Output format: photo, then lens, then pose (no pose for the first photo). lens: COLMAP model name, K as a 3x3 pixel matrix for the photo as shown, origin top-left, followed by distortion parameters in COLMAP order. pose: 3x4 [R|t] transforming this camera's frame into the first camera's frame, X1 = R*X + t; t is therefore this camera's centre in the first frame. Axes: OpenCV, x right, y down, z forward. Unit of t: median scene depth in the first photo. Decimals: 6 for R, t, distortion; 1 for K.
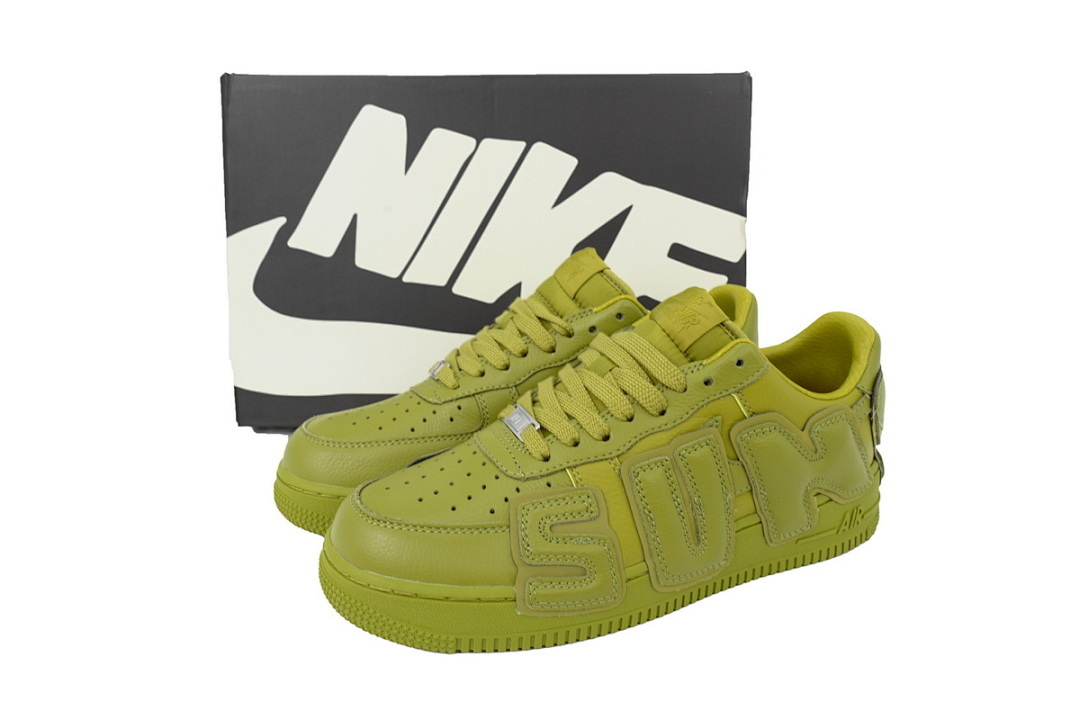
lens RADIAL K [[831.7, 0, 540.0], [0, 831.7, 360.0], [0, 0, 1]] dist [0.056845, 0.001338]
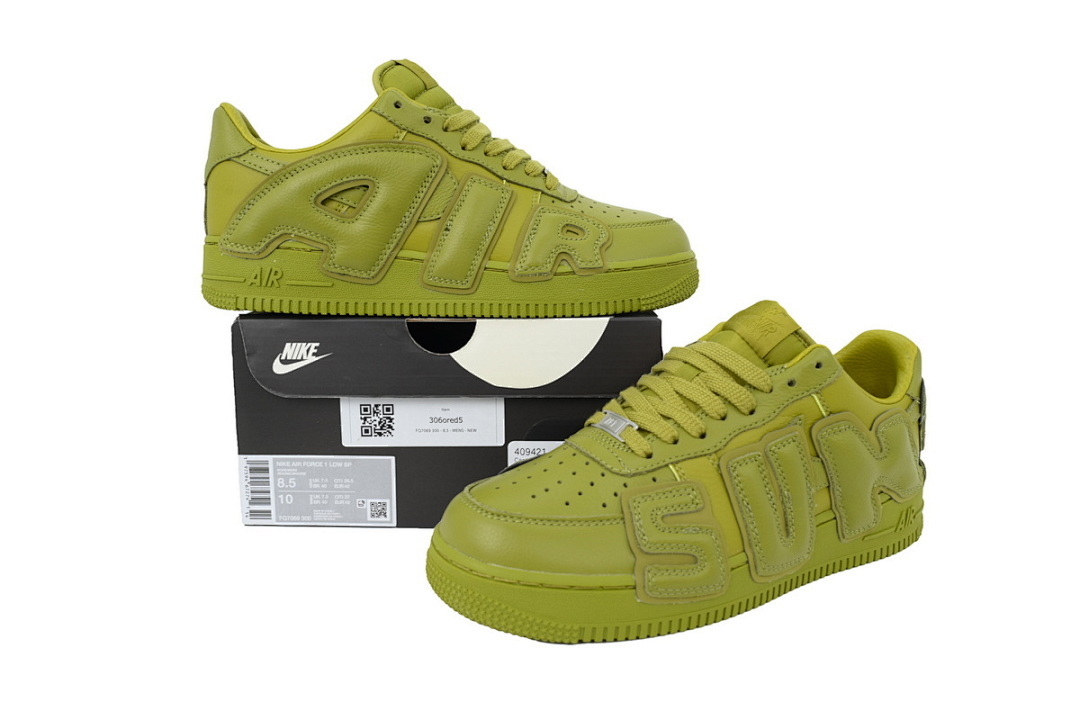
lens RADIAL K [[831.7, 0, 540.0], [0, 831.7, 360.0], [0, 0, 1]] dist [0.056845, 0.001338]
pose [[0.994669, -0.006363, 0.102926, -0.235897], [0.015864, 0.995654, -0.091764, 0.091575], [-0.101895, 0.092908, 0.990447, -0.043643]]
